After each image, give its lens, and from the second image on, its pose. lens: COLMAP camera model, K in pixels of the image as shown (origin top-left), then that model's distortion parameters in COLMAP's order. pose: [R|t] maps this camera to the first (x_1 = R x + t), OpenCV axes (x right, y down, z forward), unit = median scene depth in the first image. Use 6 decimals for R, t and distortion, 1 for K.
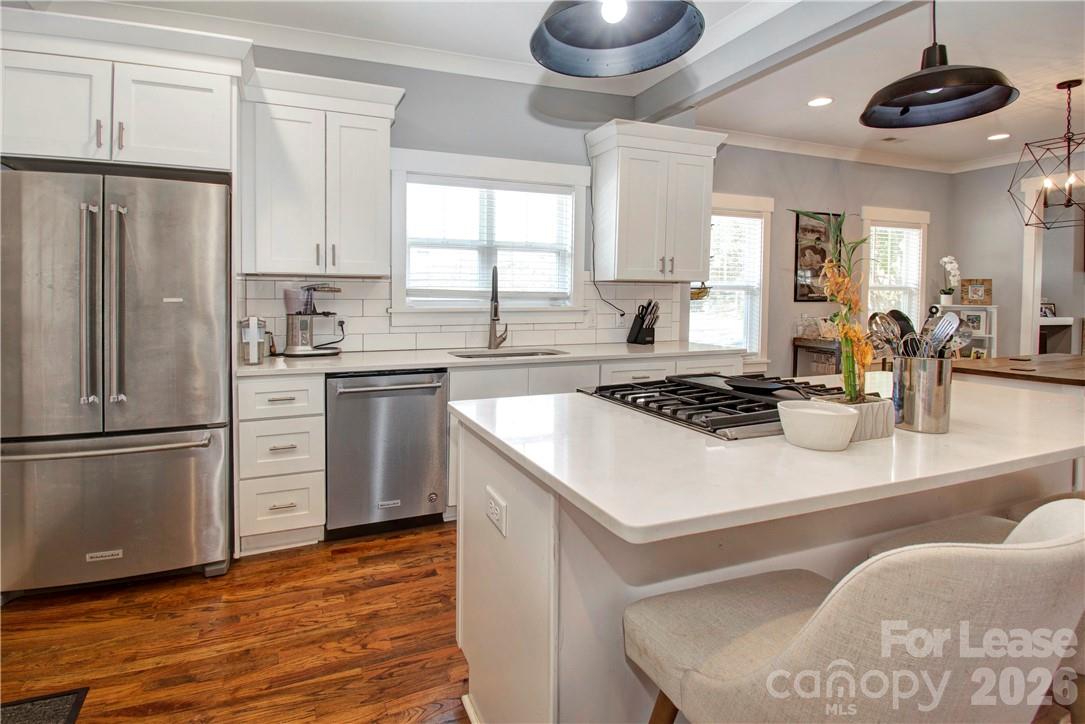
lens RADIAL K [[585.1, 0, 498.2], [0, 585.1, 289.3], [0, 0, 1]] dist [0.002520, 0.000589]
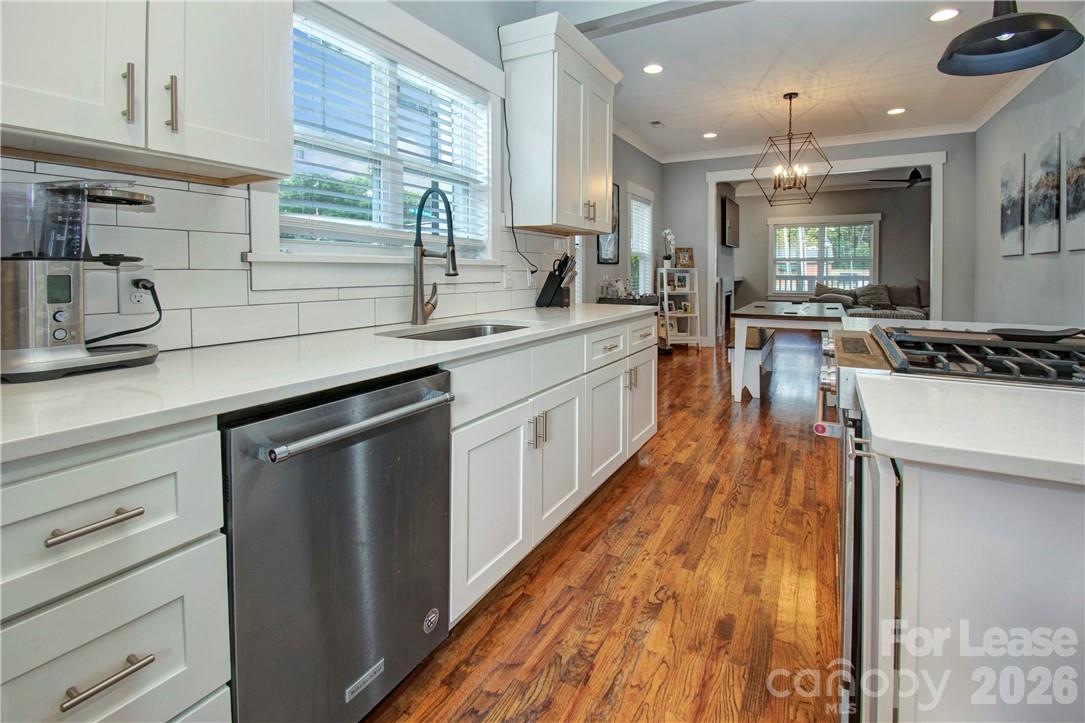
lens RADIAL K [[543.7, 0, 549.2], [0, 543.7, 272.5], [0, 0, 1]] dist [-0.001002, -0.001697]
pose [[0.746360, -0.003160, 0.665535, -0.266740], [-0.003128, 0.999961, 0.008256, 0.039296], [-0.665535, -0.008244, 0.746321, 0.448845]]
